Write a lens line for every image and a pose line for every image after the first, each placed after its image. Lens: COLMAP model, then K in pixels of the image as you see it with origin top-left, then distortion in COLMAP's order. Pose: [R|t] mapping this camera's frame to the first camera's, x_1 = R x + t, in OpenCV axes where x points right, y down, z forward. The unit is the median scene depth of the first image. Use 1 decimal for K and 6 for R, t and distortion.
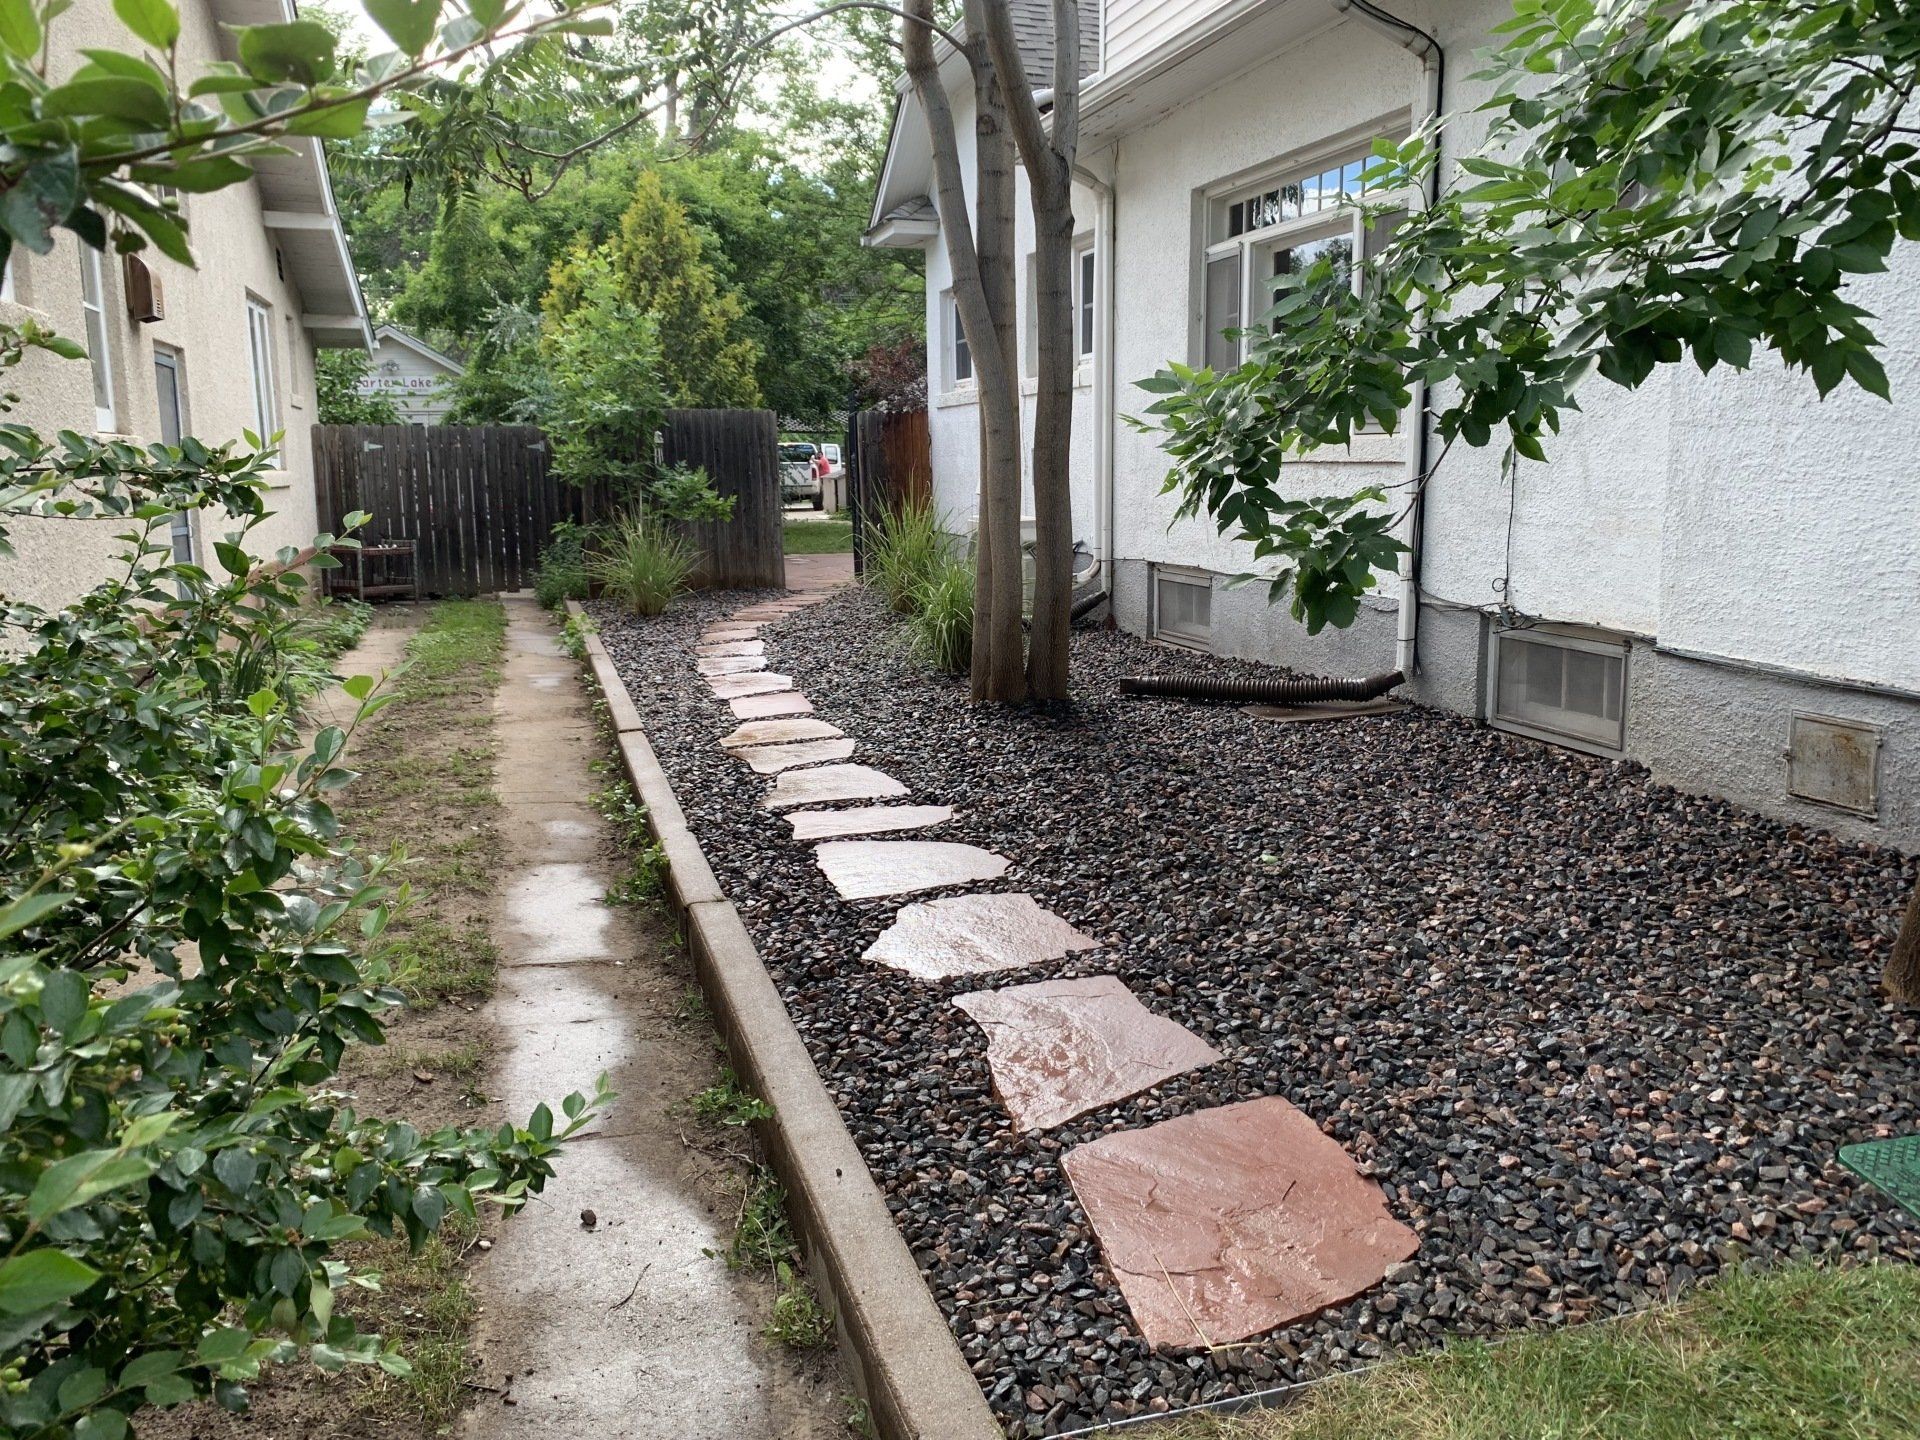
lens RADIAL K [[1484.9, 0, 983.6], [0, 1484.9, 734.1], [0, 0, 1]] dist [0.145544, -0.472832]
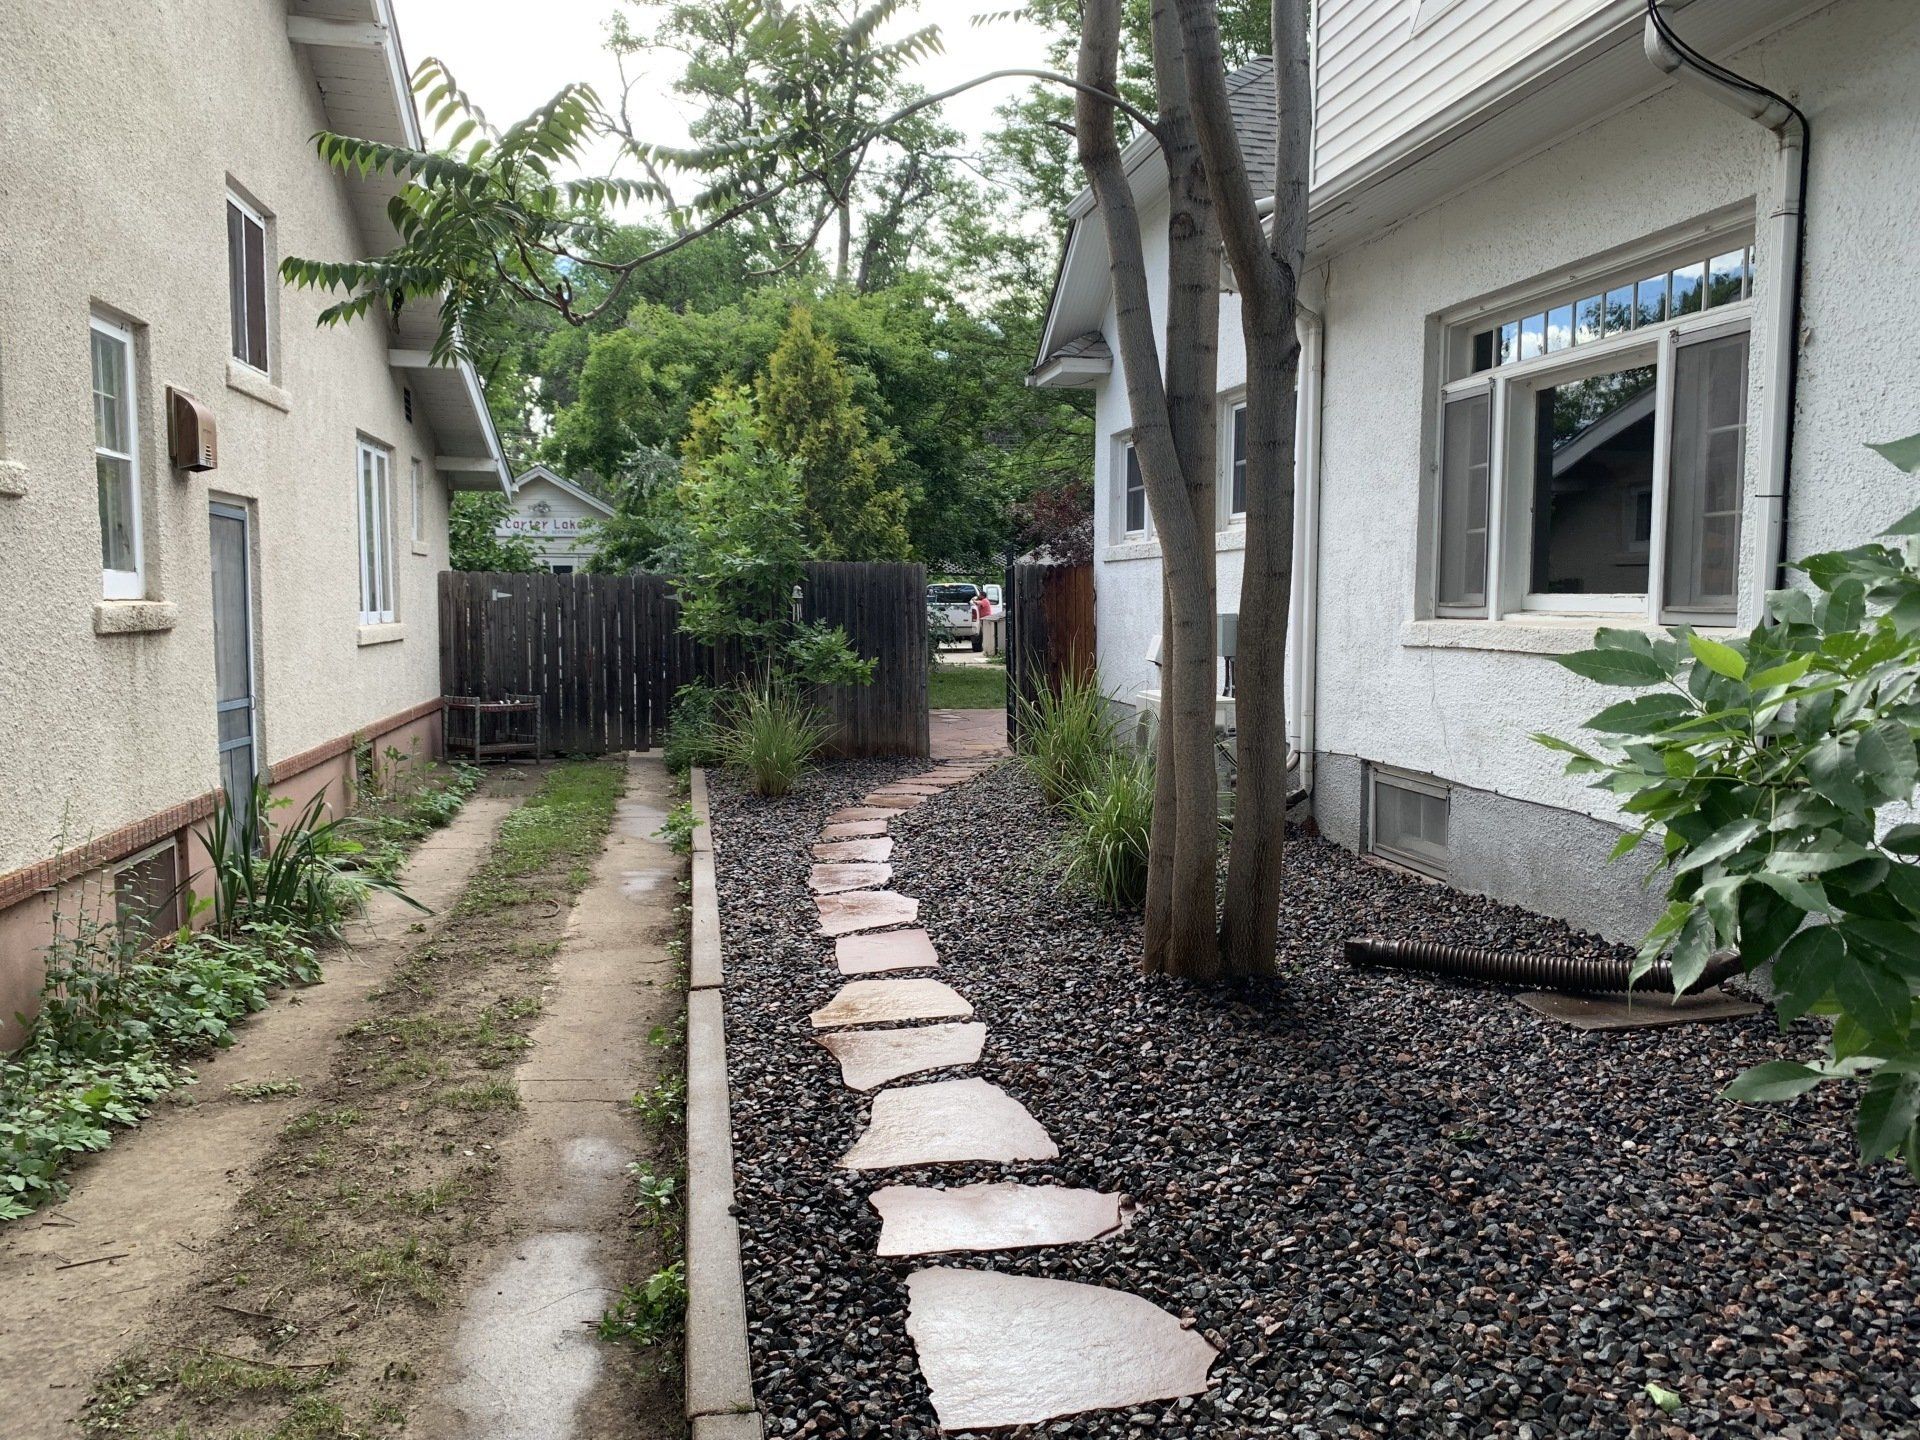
lens RADIAL K [[1484.9, 0, 983.6], [0, 1484.9, 734.1], [0, 0, 1]] dist [0.145544, -0.472832]
pose [[0.994039, 0.021652, -0.106857, -0.006676], [-0.030810, 0.995921, -0.084811, -0.045869], [0.104584, 0.087598, 0.990651, 0.144312]]
